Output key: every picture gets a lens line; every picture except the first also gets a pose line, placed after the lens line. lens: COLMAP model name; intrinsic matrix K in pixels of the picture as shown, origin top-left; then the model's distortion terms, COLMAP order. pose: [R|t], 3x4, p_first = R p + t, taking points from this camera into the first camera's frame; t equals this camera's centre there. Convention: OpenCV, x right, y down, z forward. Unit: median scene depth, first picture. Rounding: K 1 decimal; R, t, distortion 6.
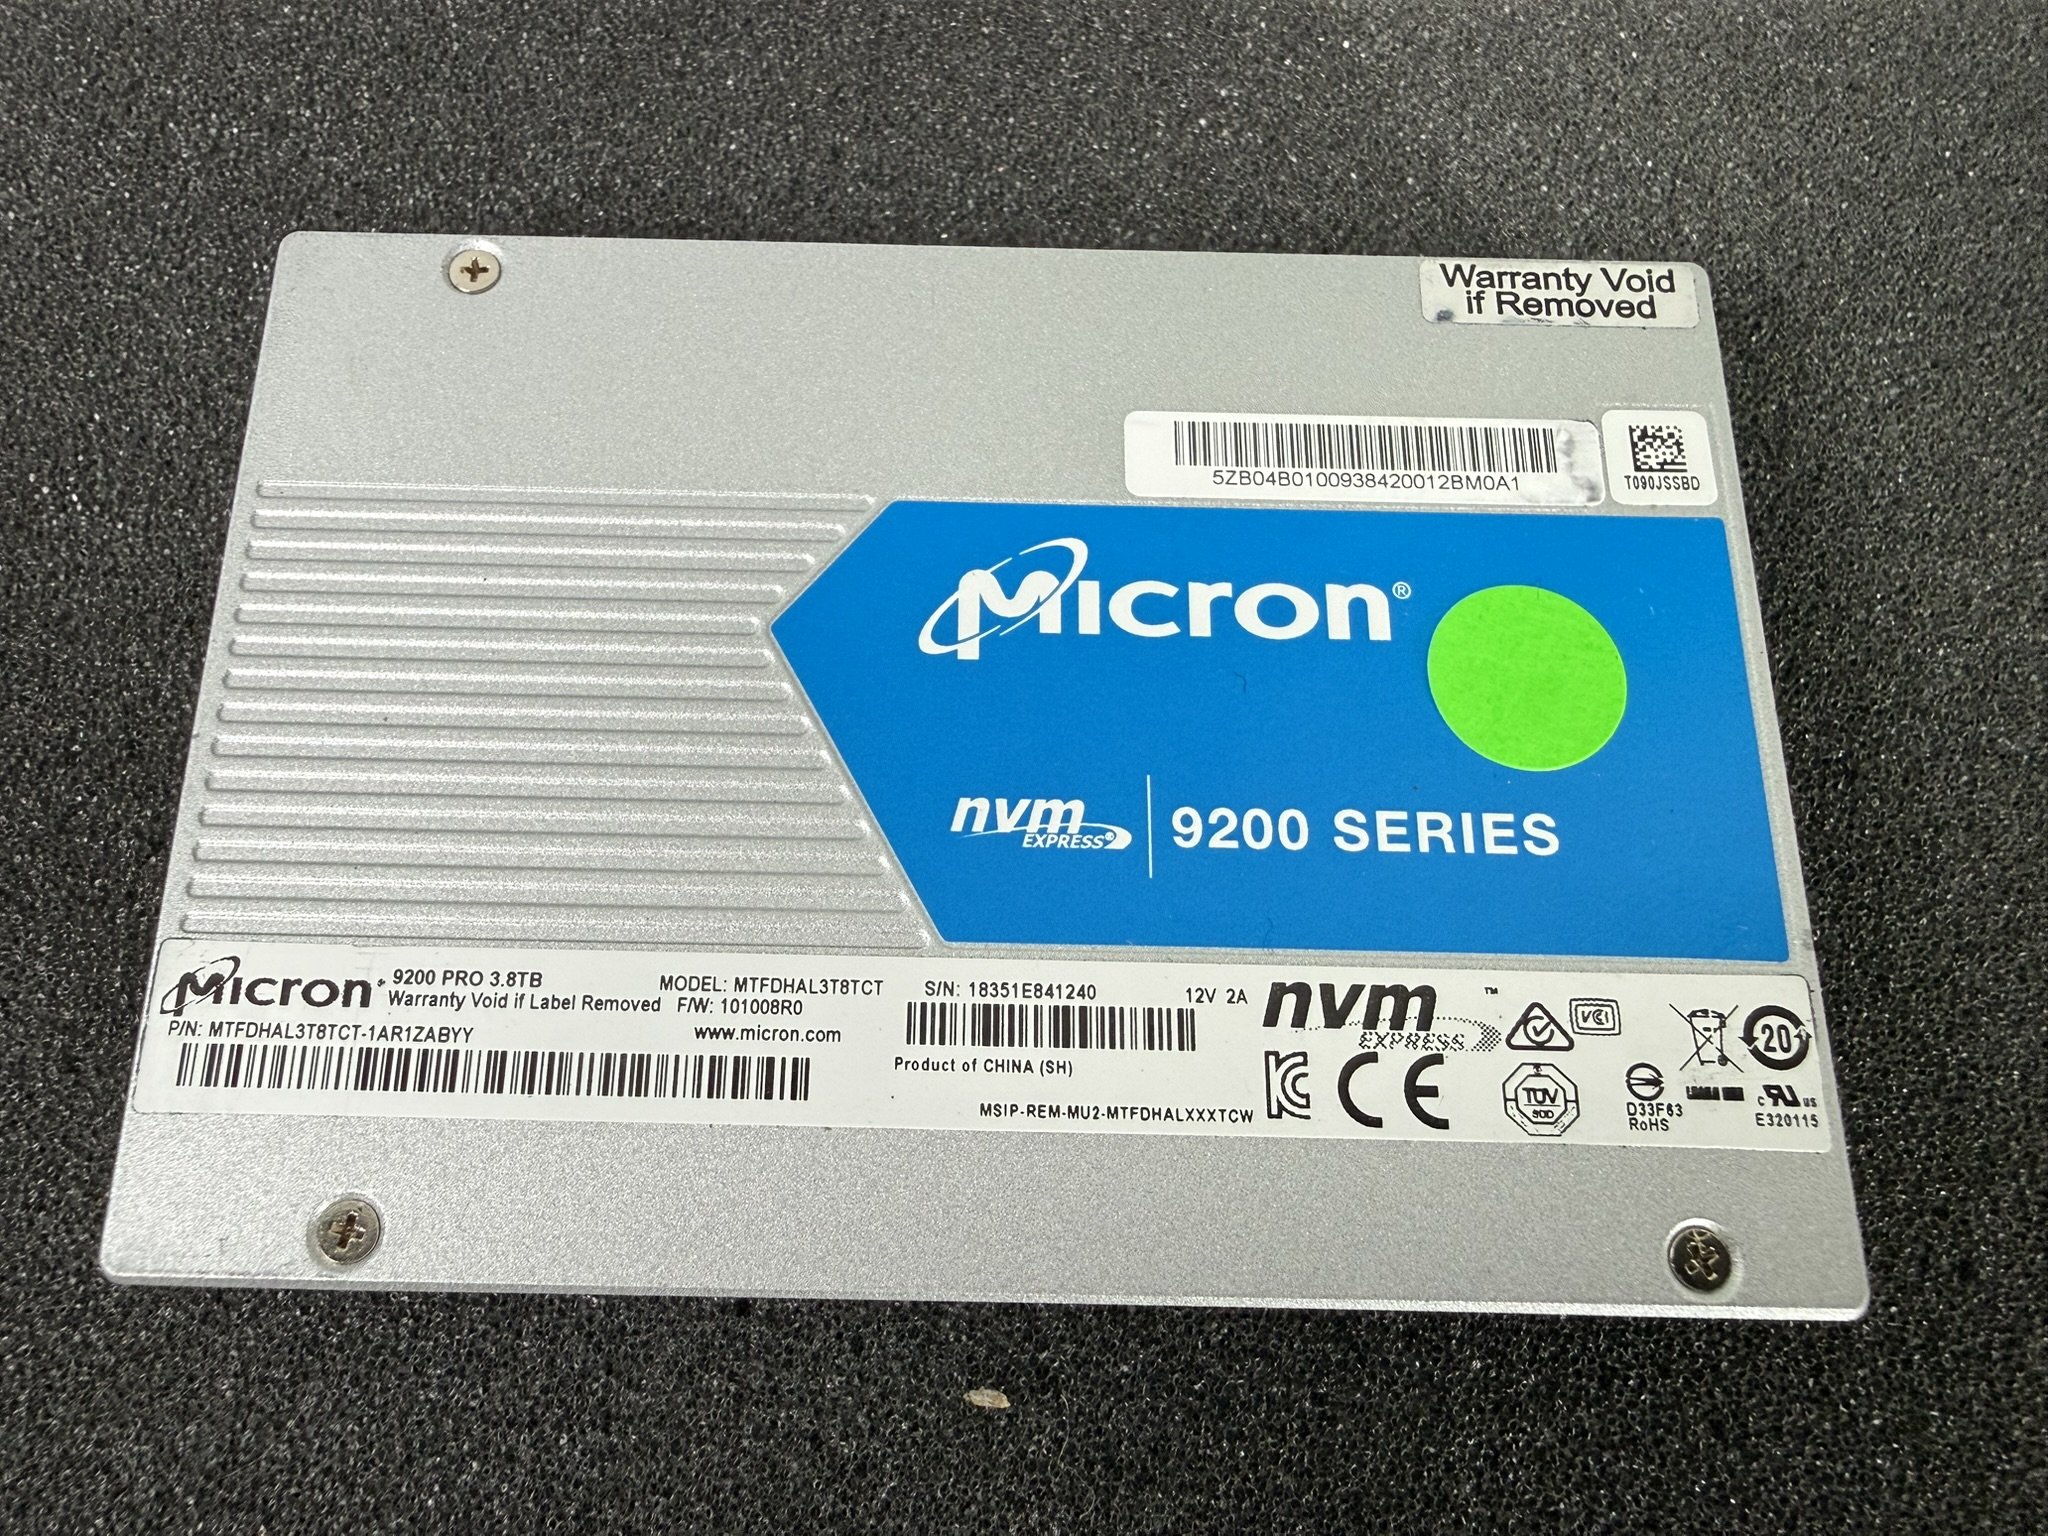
lens RADIAL K [[1487.7, 0, 930.8], [0, 1487.7, 765.5], [0, 0, 1]] dist [0.014815, -0.007808]
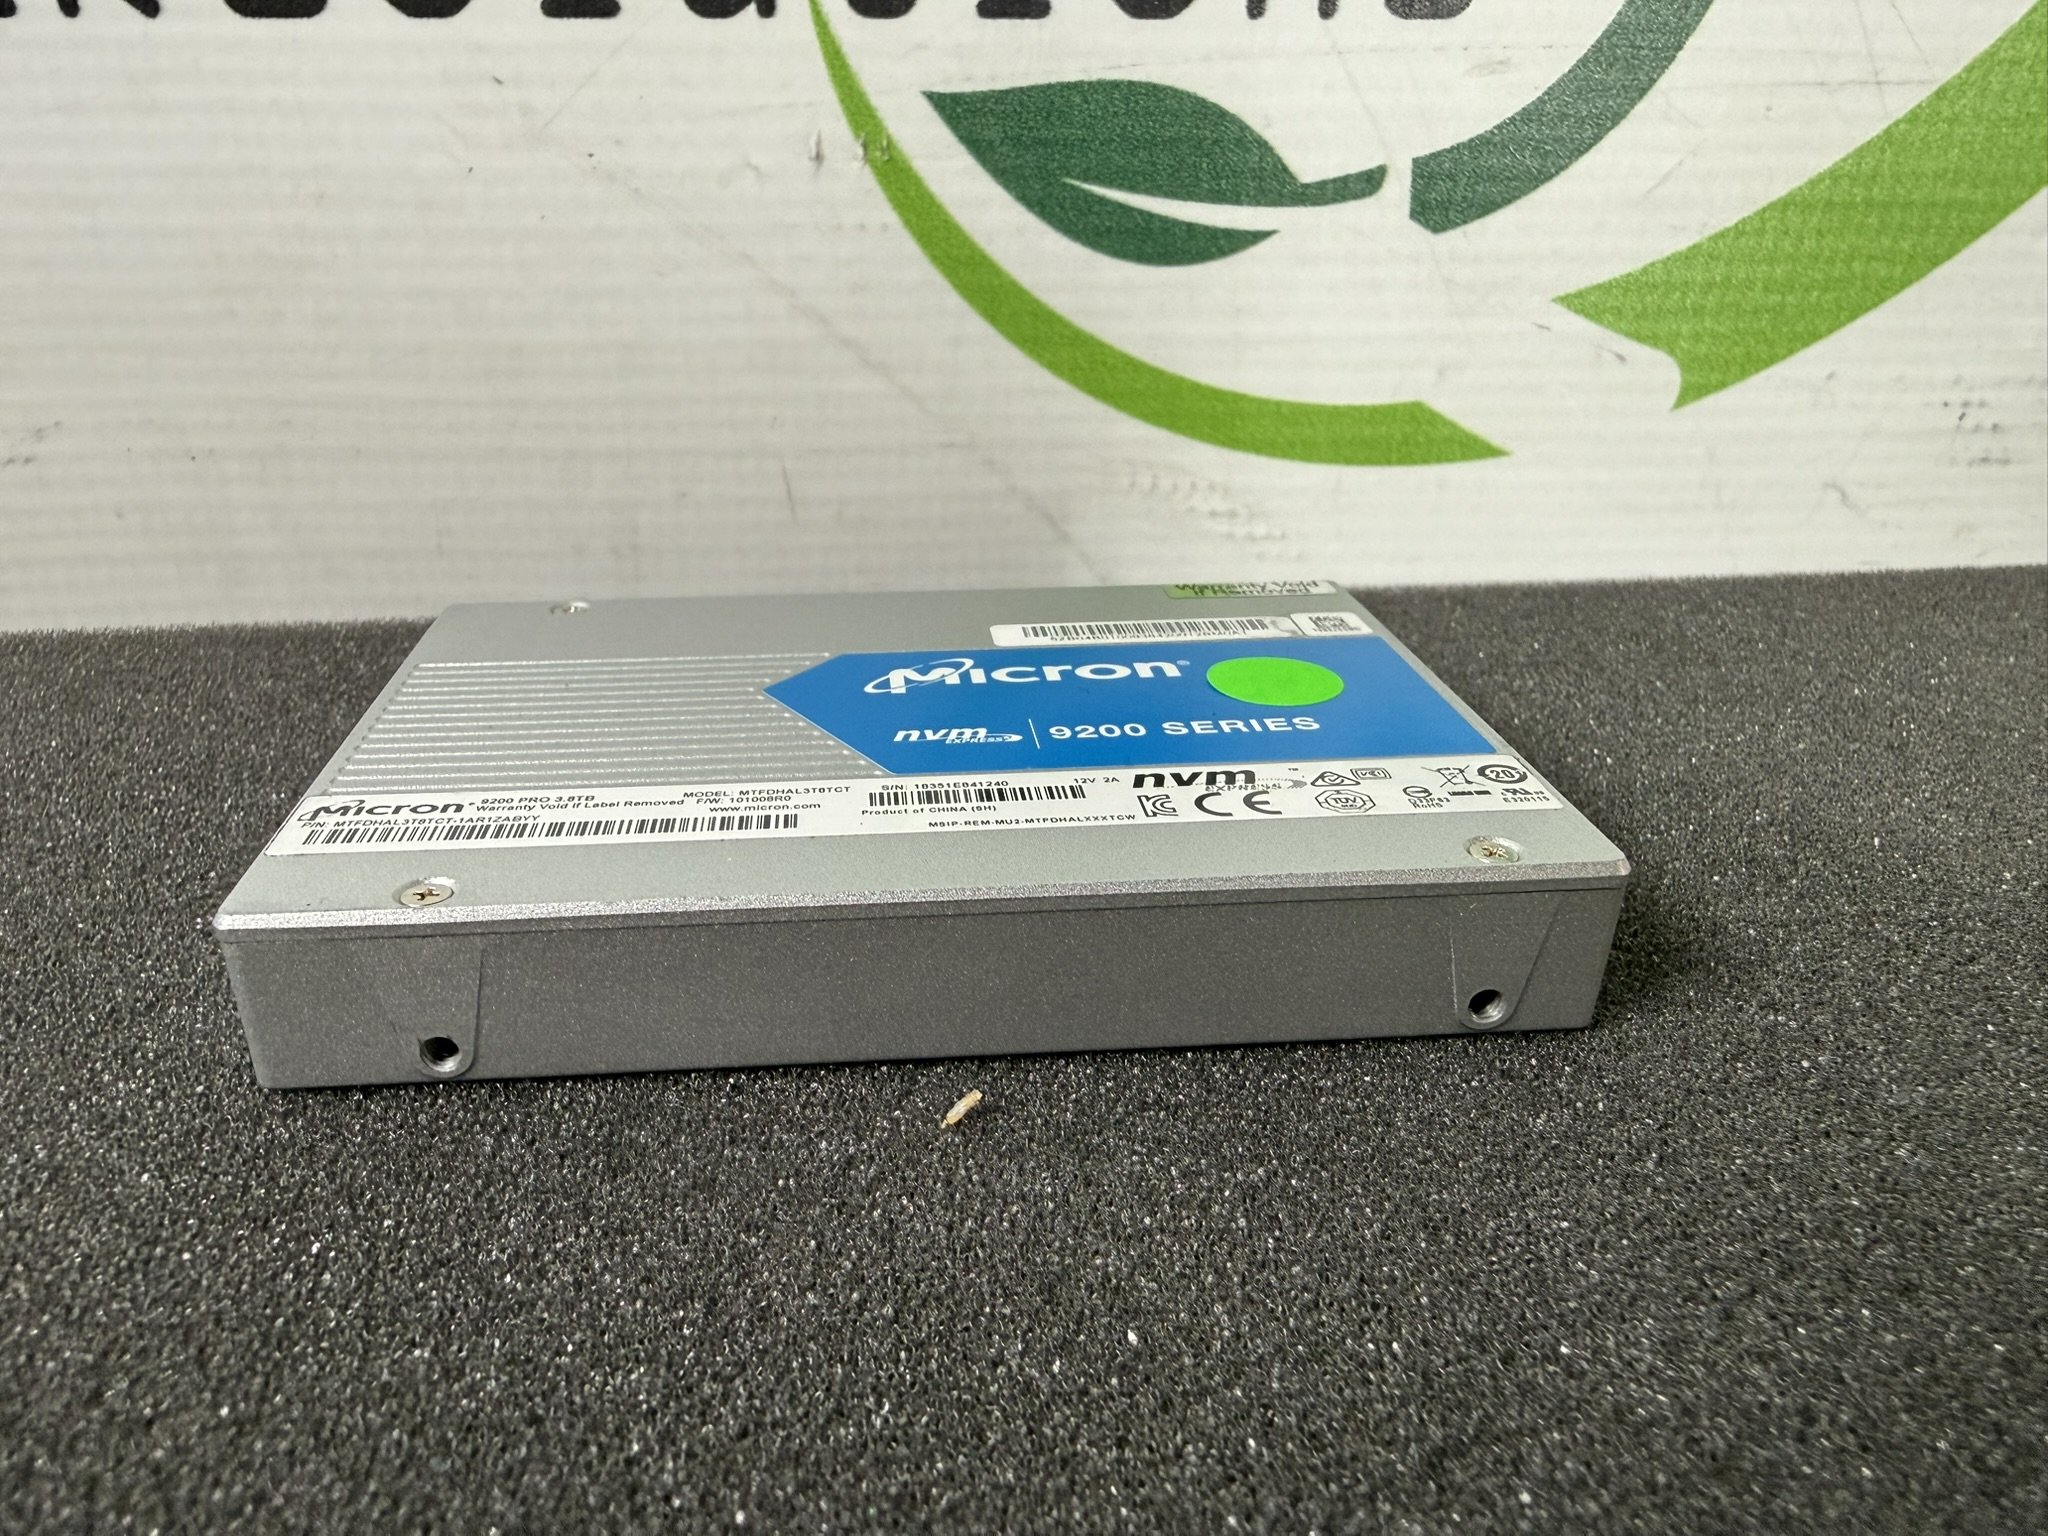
lens RADIAL K [[1487.7, 0, 930.8], [0, 1487.7, 765.5], [0, 0, 1]] dist [0.014815, -0.007808]
pose [[0.996274, -0.053478, 0.067669, -0.049497], [0.086130, 0.658133, -0.747959, 1.147441], [-0.004536, 0.751000, 0.660287, 0.093290]]
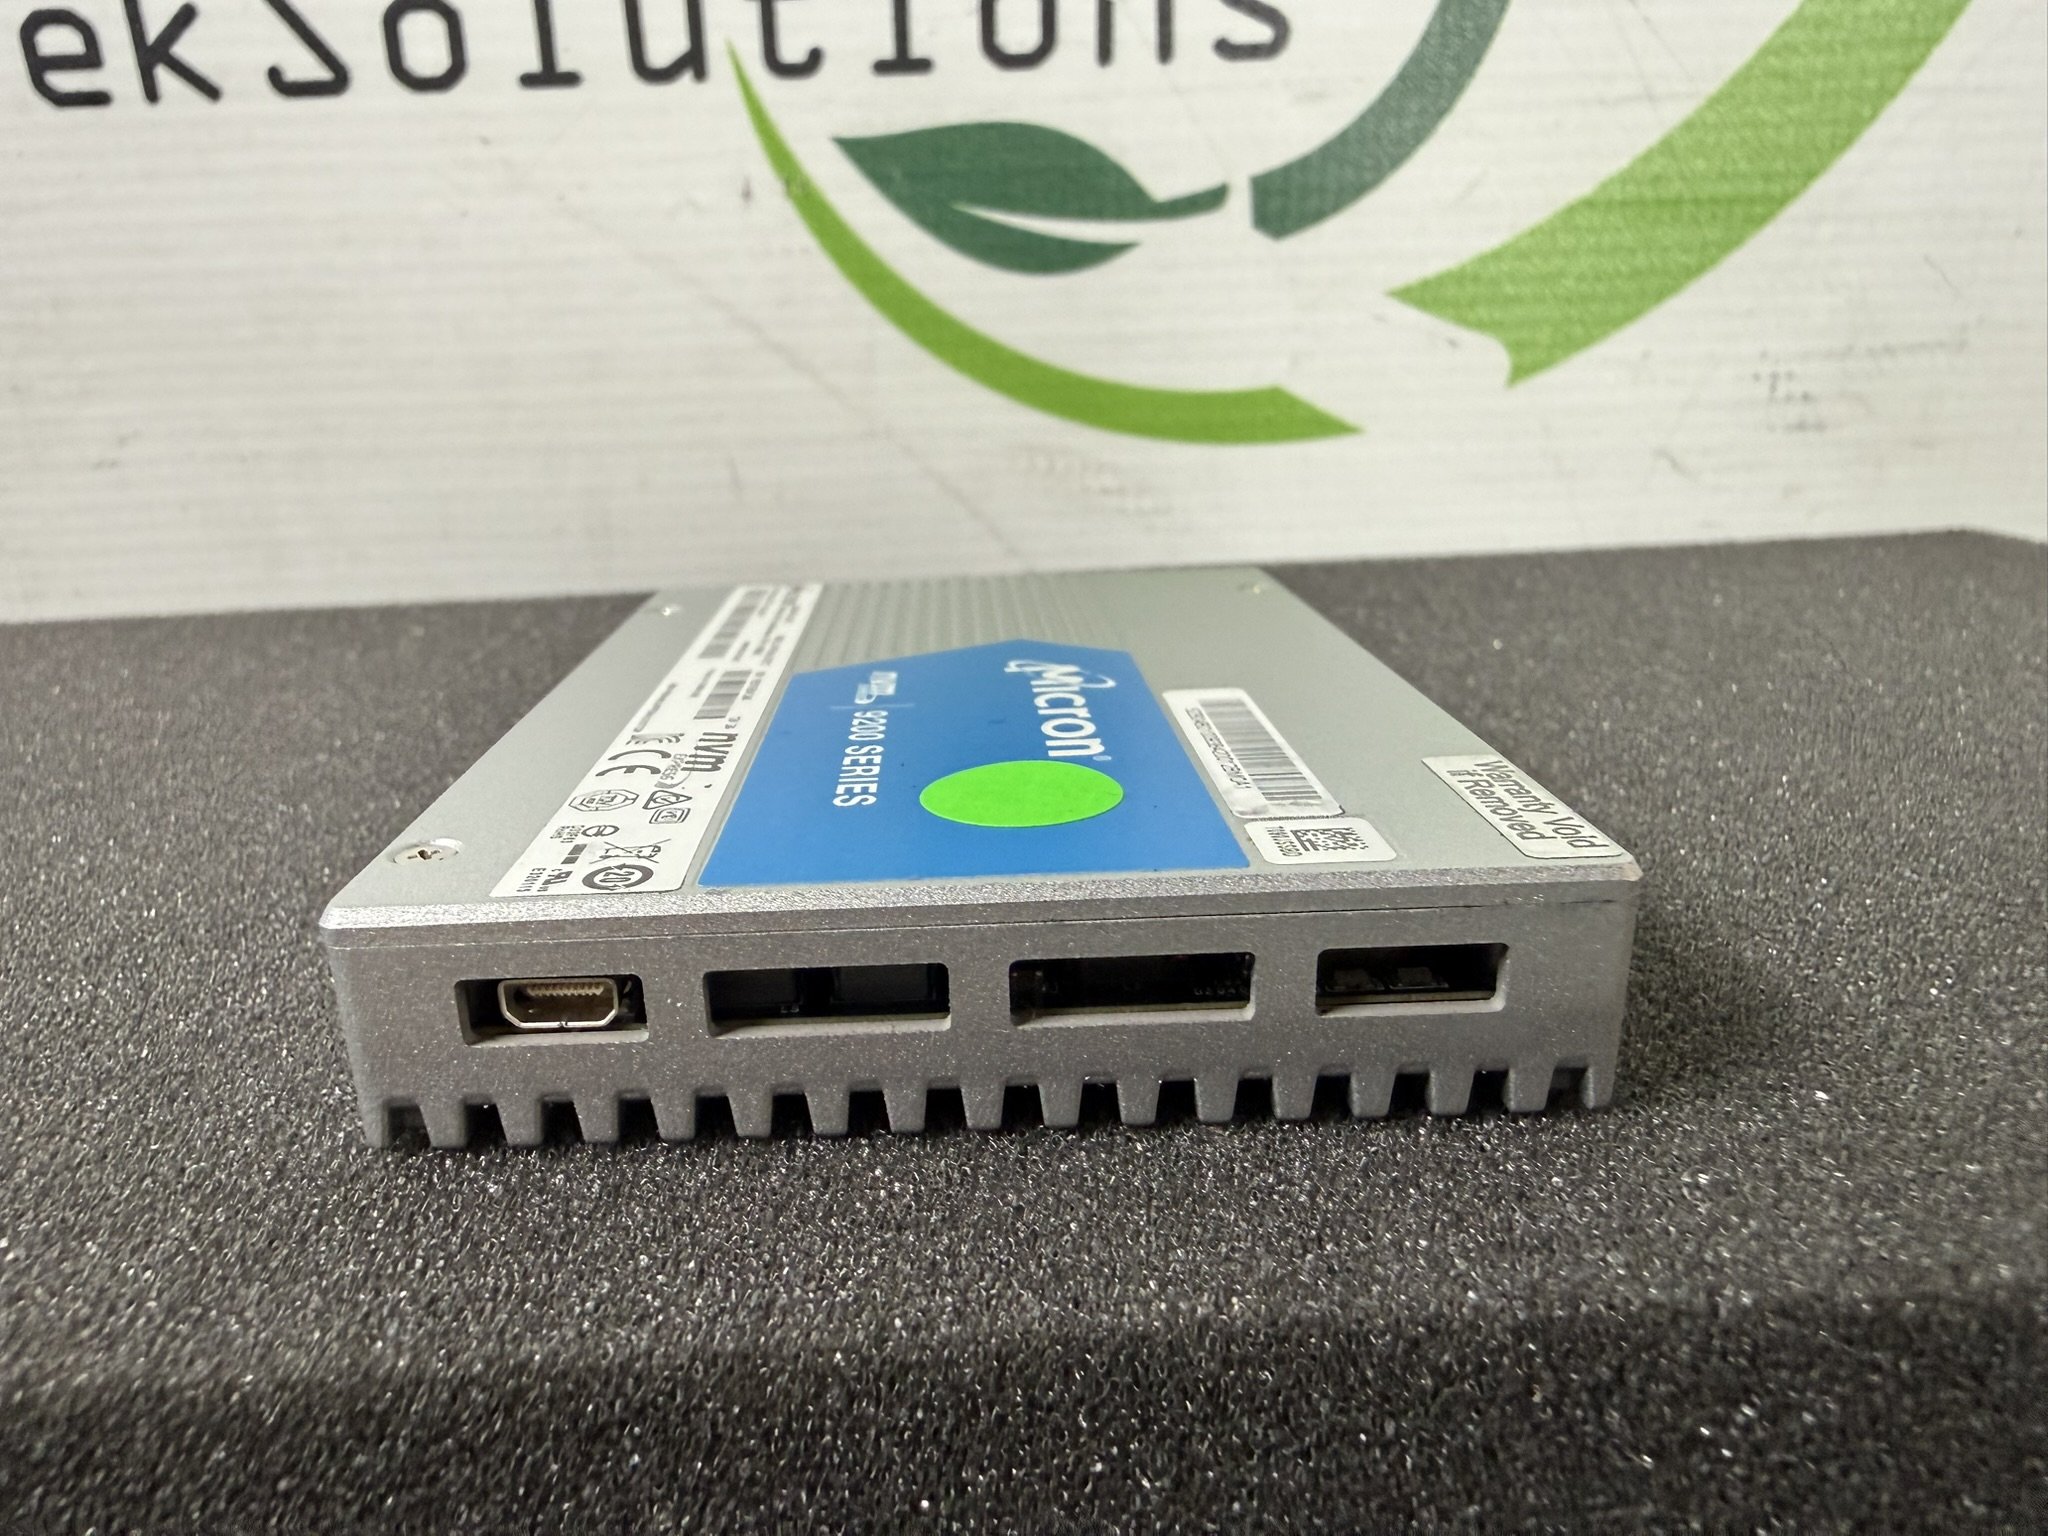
lens RADIAL K [[1487.7, 0, 930.8], [0, 1487.7, 765.5], [0, 0, 1]] dist [0.014815, -0.007808]
pose [[0.010066, 0.269862, -0.962846, 1.423086], [-0.941770, 0.326211, 0.081583, -0.095705], [0.336108, 0.905958, 0.257432, 0.762074]]
